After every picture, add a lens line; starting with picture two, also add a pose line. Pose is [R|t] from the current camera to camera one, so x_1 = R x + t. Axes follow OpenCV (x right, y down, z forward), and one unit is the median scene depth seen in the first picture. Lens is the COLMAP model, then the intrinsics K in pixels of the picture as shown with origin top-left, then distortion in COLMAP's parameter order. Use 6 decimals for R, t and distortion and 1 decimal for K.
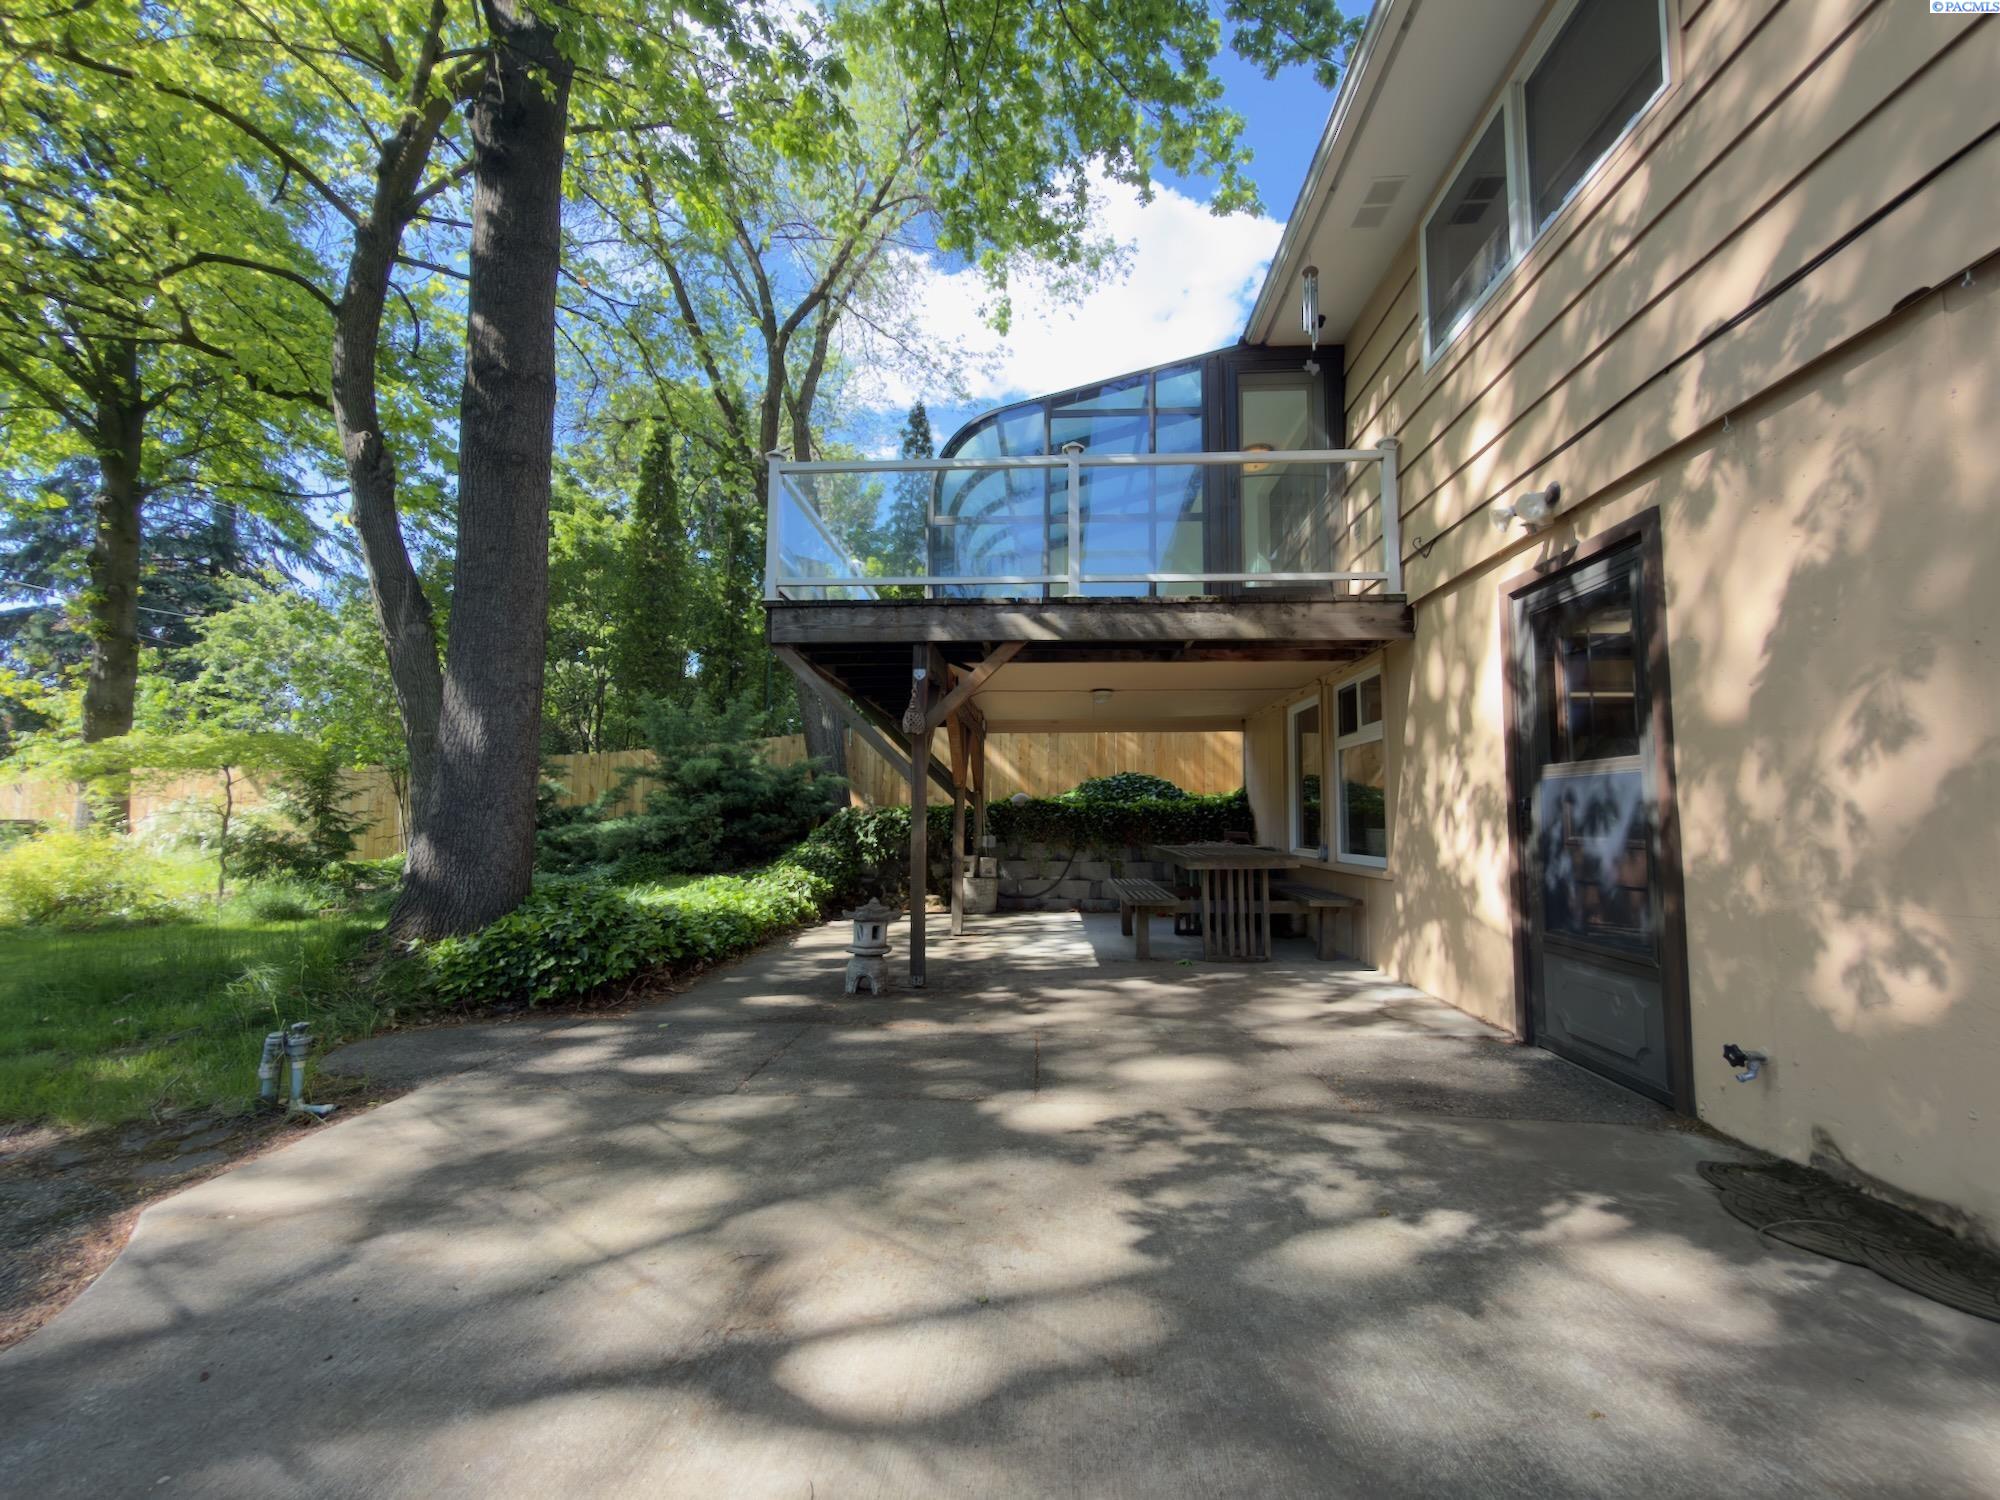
lens RADIAL K [[800.7, 0, 988.1], [0, 800.7, 751.2], [0, 0, 1]] dist [0.002482, 0.000124]
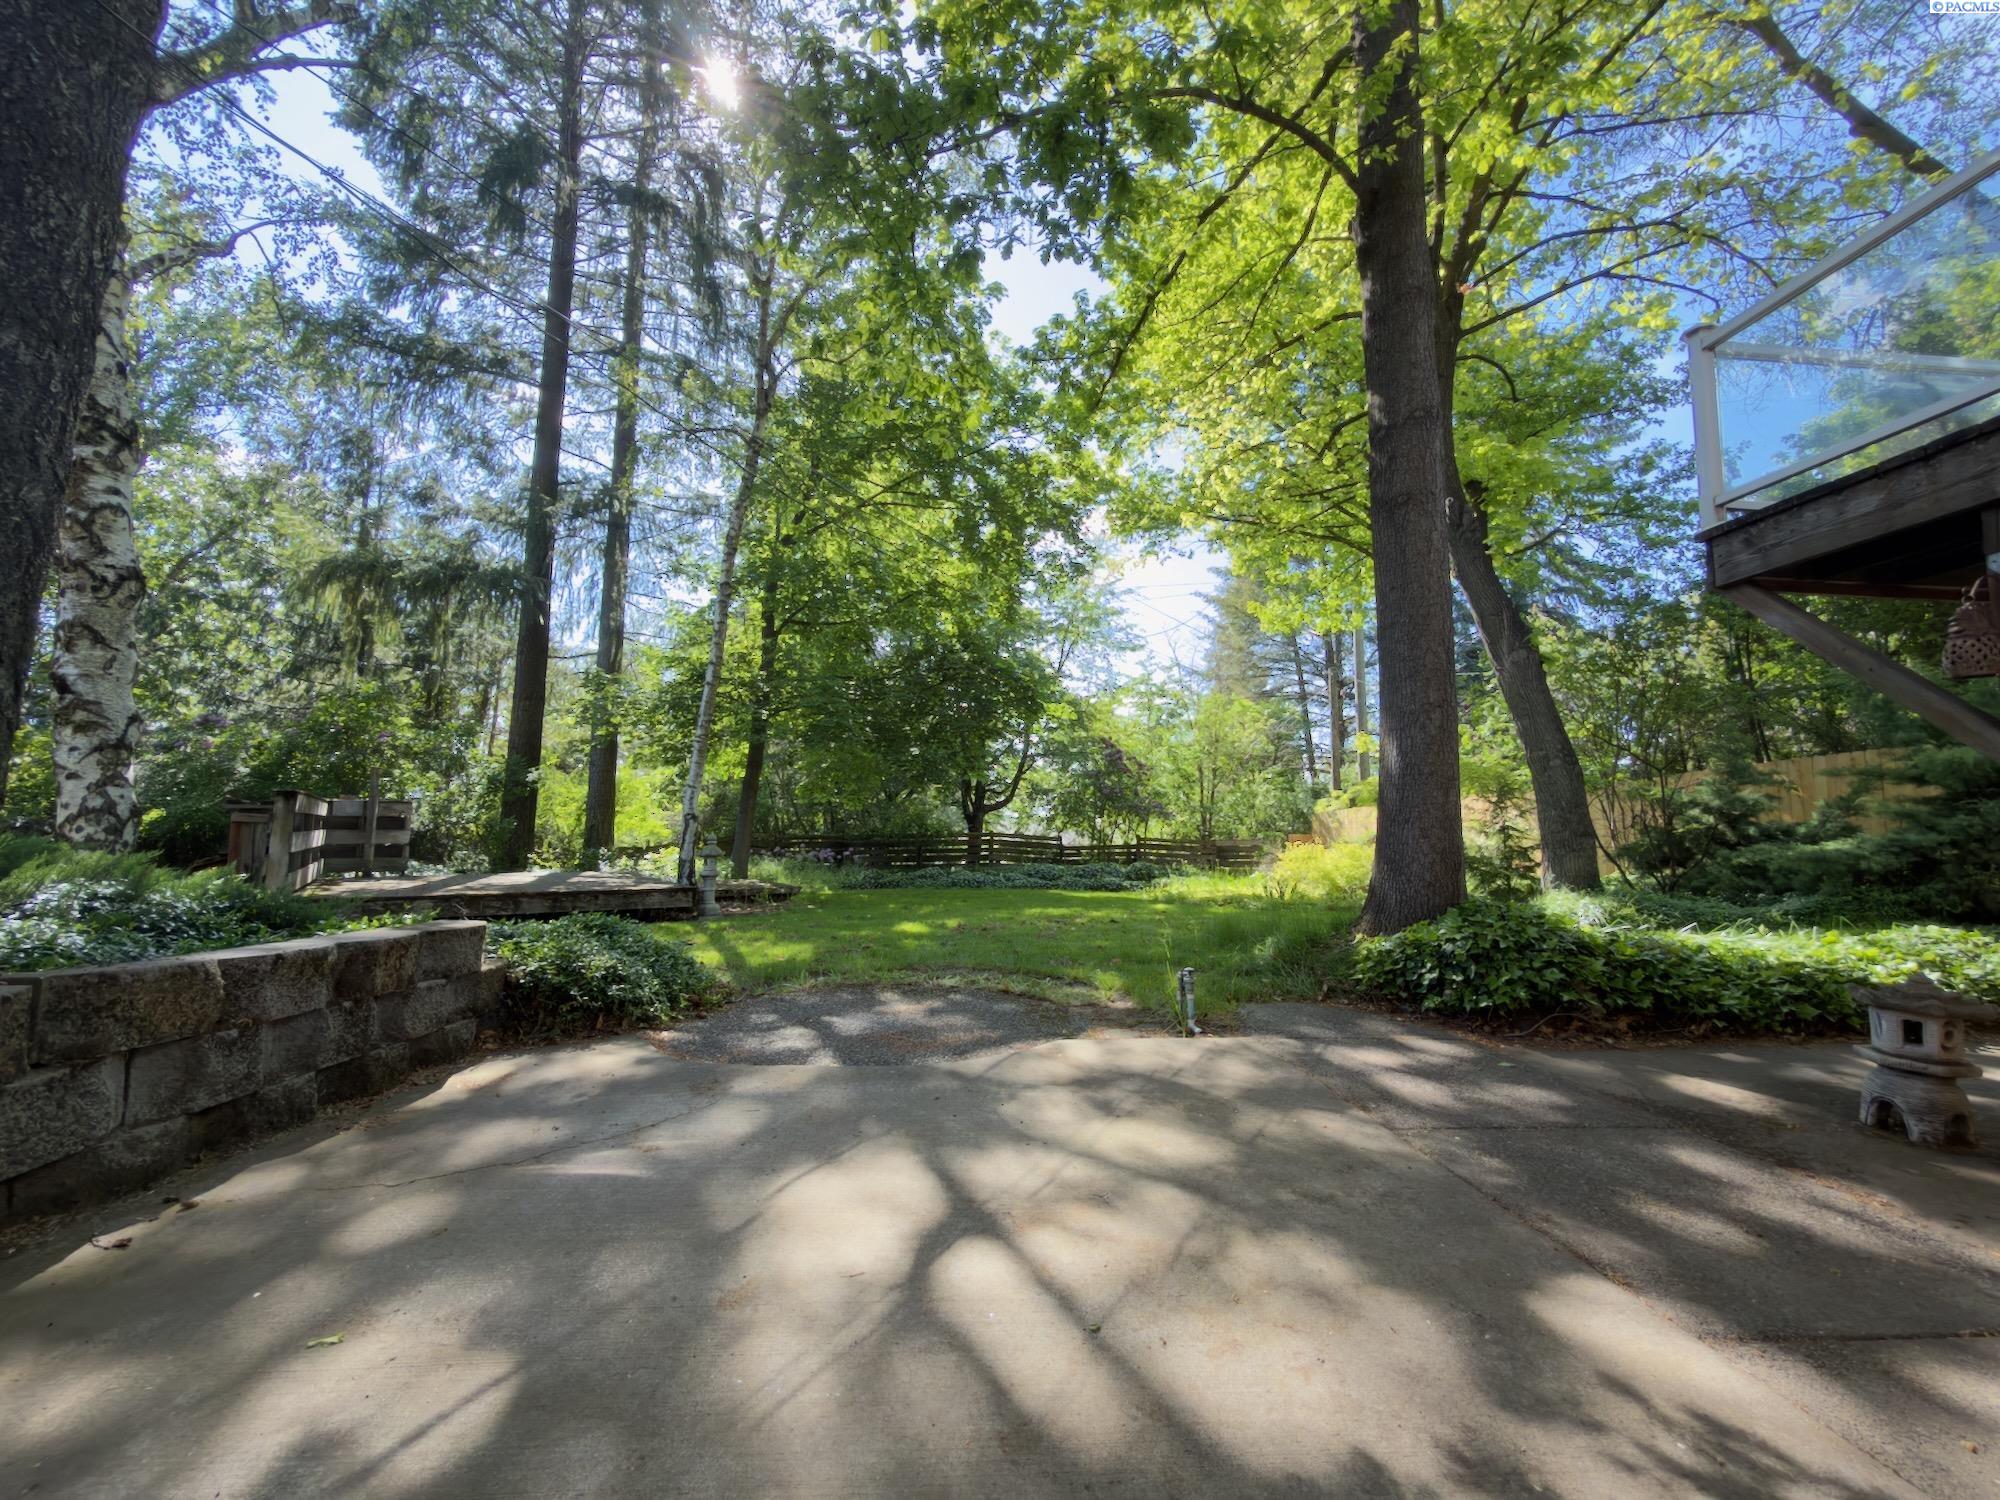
lens RADIAL K [[800.7, 0, 987.7], [0, 800.7, 749.9], [0, 0, 1]] dist [0.002482, 0.000124]
pose [[0.183672, -0.082549, -0.979515, 0.628784], [0.058766, 0.995607, -0.072886, 0.054914], [0.981230, -0.044175, 0.187716, 0.492182]]
